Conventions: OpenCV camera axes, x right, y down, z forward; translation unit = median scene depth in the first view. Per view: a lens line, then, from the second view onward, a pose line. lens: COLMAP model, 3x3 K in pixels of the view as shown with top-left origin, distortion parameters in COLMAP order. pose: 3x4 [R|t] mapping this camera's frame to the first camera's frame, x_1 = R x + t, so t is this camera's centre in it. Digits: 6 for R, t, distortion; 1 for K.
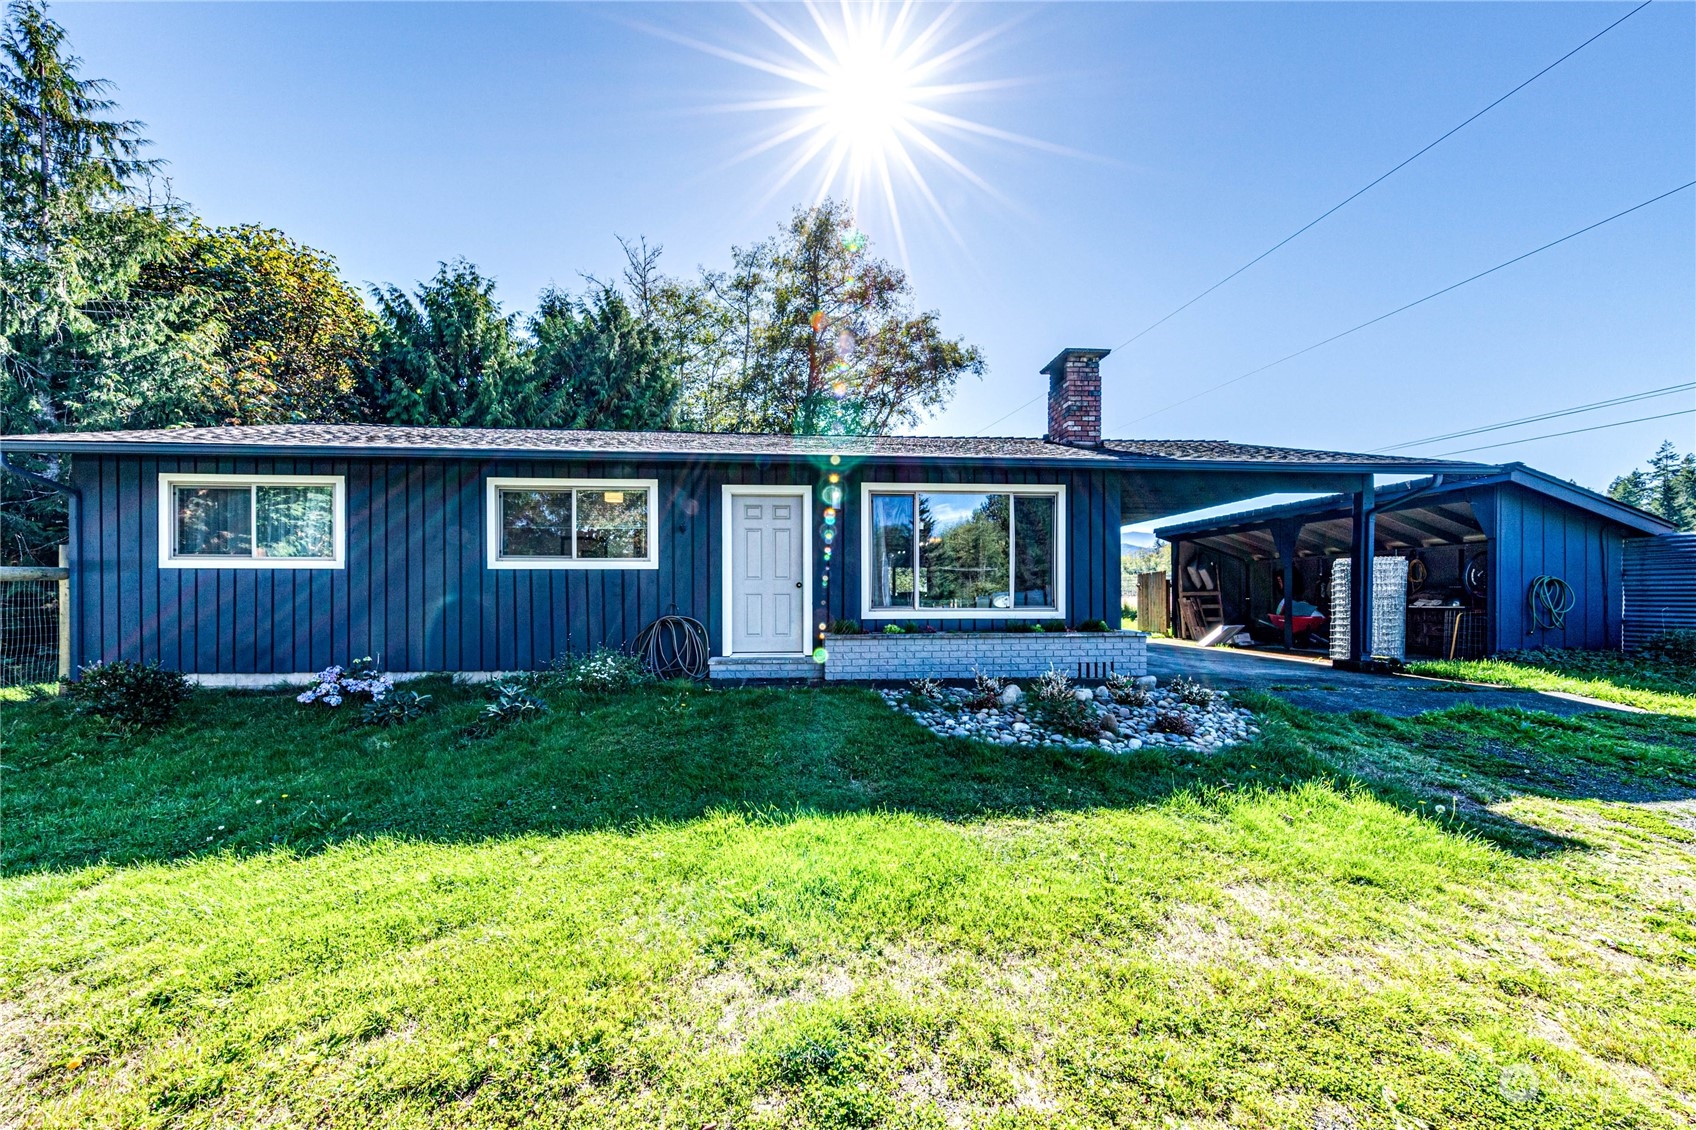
lens RADIAL K [[615.3, 0, 845.6], [0, 615.3, 599.9], [0, 0, 1]] dist [0.007163, 0.000070]
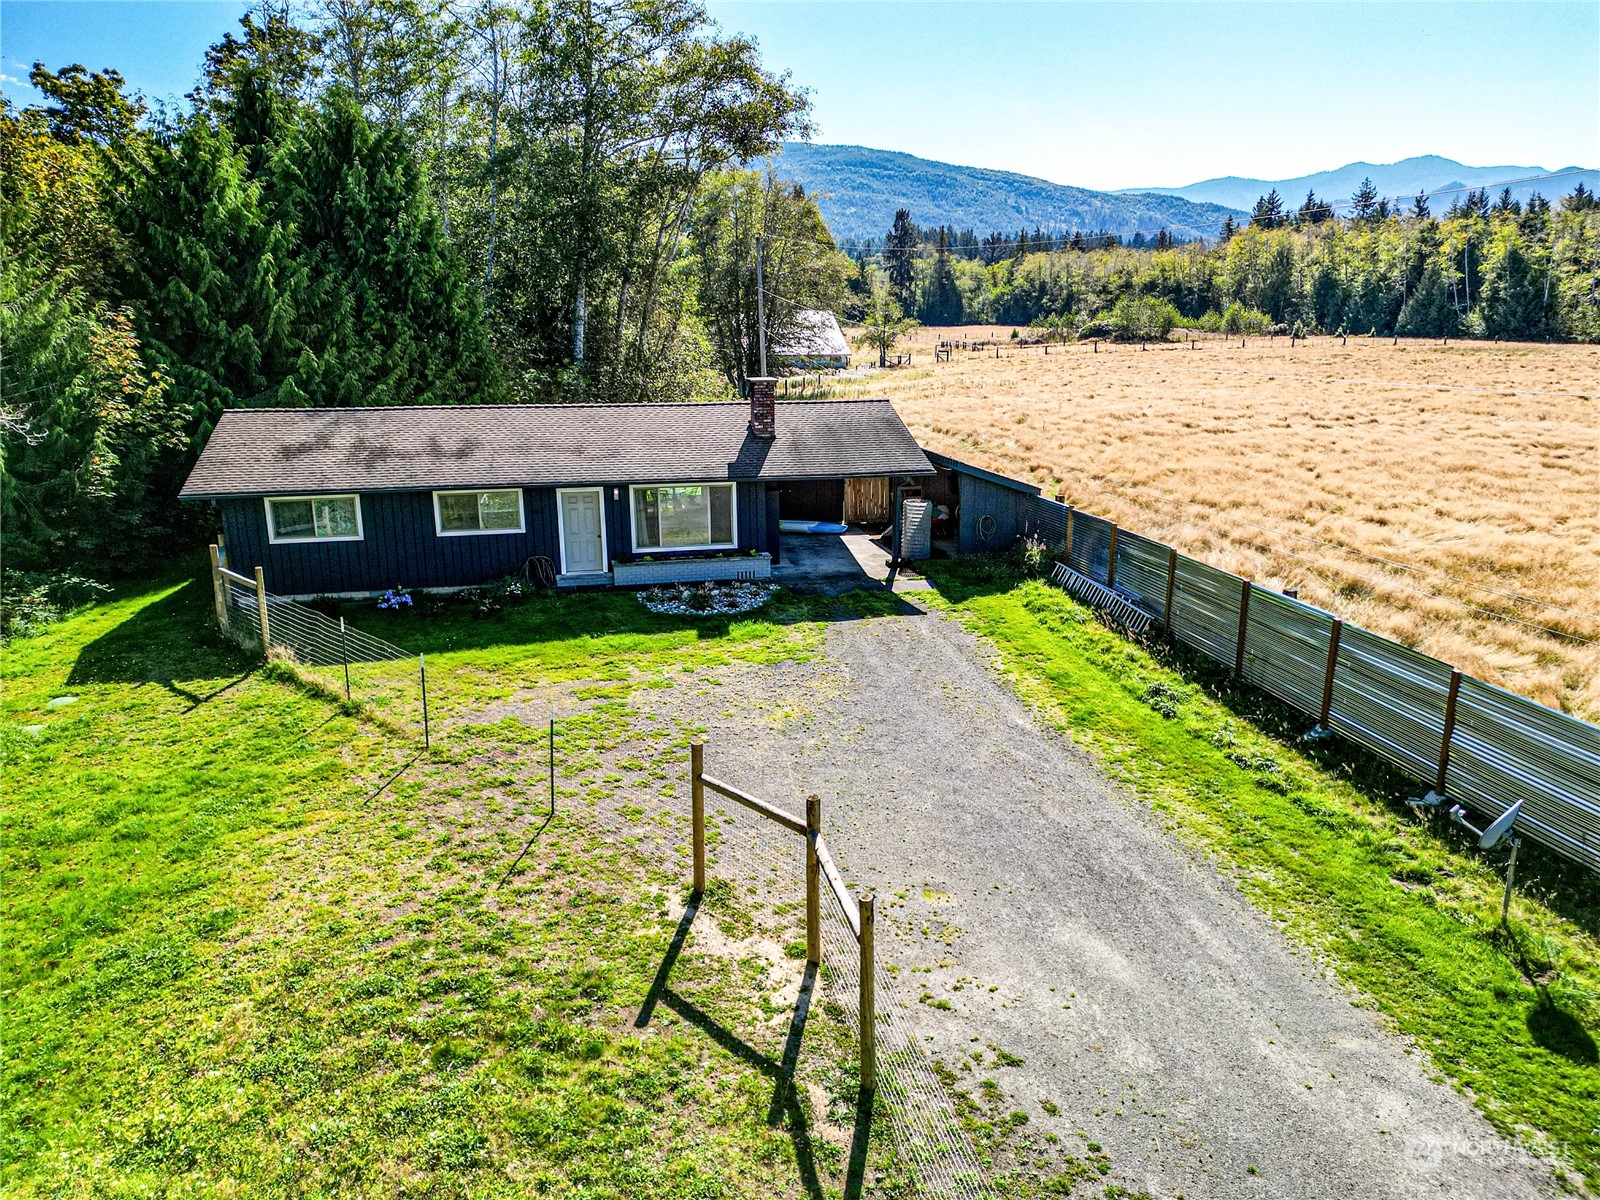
lens RADIAL K [[1059.1, 0, 805.2], [0, 1059.1, 597.4], [0, 0, 1]] dist [-0.008561, -0.004799]
pose [[0.991809, -0.044650, 0.119668, 0.166475], [0.017253, 0.975154, 0.220855, -0.581265], [-0.126556, -0.216982, 0.967937, -2.427376]]
